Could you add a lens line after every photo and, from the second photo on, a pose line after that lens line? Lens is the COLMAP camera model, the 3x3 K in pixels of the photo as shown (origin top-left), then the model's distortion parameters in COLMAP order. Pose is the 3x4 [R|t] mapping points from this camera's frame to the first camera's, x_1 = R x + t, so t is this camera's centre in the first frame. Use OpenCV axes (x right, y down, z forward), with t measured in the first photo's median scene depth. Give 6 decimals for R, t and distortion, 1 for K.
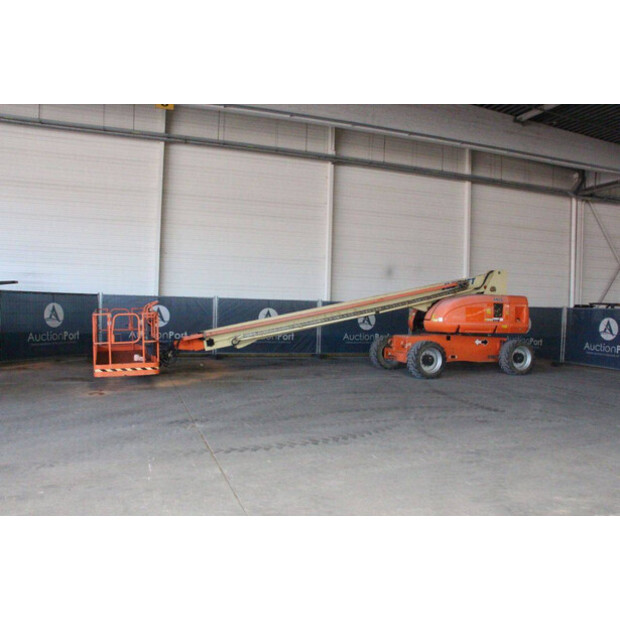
lens RADIAL K [[530.0, 0, 316.9], [0, 530.0, 311.3], [0, 0, 1]] dist [-0.166906, 0.182804]
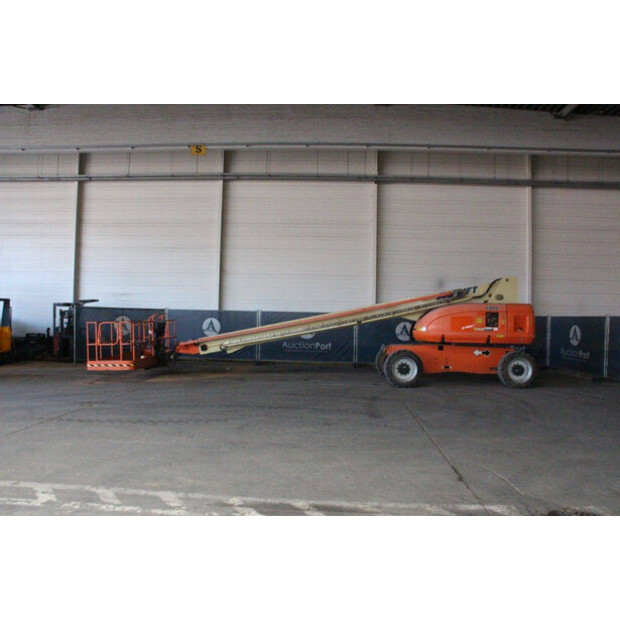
lens RADIAL K [[509.0, 0, 315.3], [0, 509.0, 312.1], [0, 0, 1]] dist [-0.172501, 0.158001]
pose [[0.924899, -0.013654, -0.379967, 0.382554], [0.001961, 0.999513, -0.031144, 0.012237], [0.380207, 0.028060, 0.924476, 0.031104]]
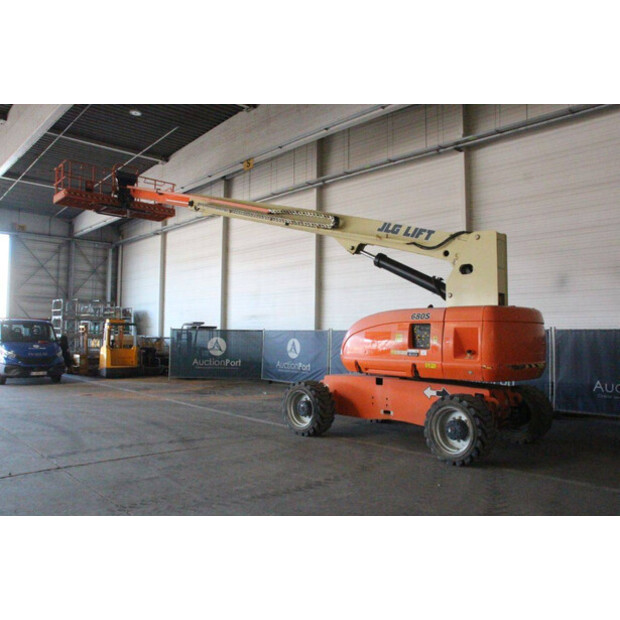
lens RADIAL K [[514.8, 0, 316.9], [0, 514.8, 309.3], [0, 0, 1]] dist [-0.170025, 0.146945]
pose [[0.405924, -0.068743, -0.911318, 0.767506], [-0.006966, 0.996905, -0.078302, 0.012712], [0.913880, 0.038132, 0.404189, 0.658868]]
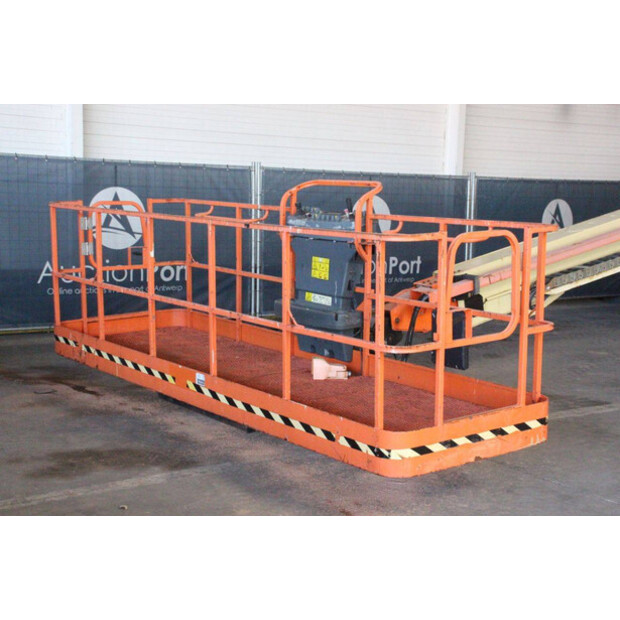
lens RADIAL K [[981.1, 0, 318.5], [0, 981.1, 309.2], [0, 0, 1]] dist [0.113740, 0.072026]
pose [[0.963431, -0.032952, 0.265923, -0.381447], [0.000737, 0.992732, 0.120347, -0.010386], [-0.267956, -0.115750, 0.956453, 0.351496]]
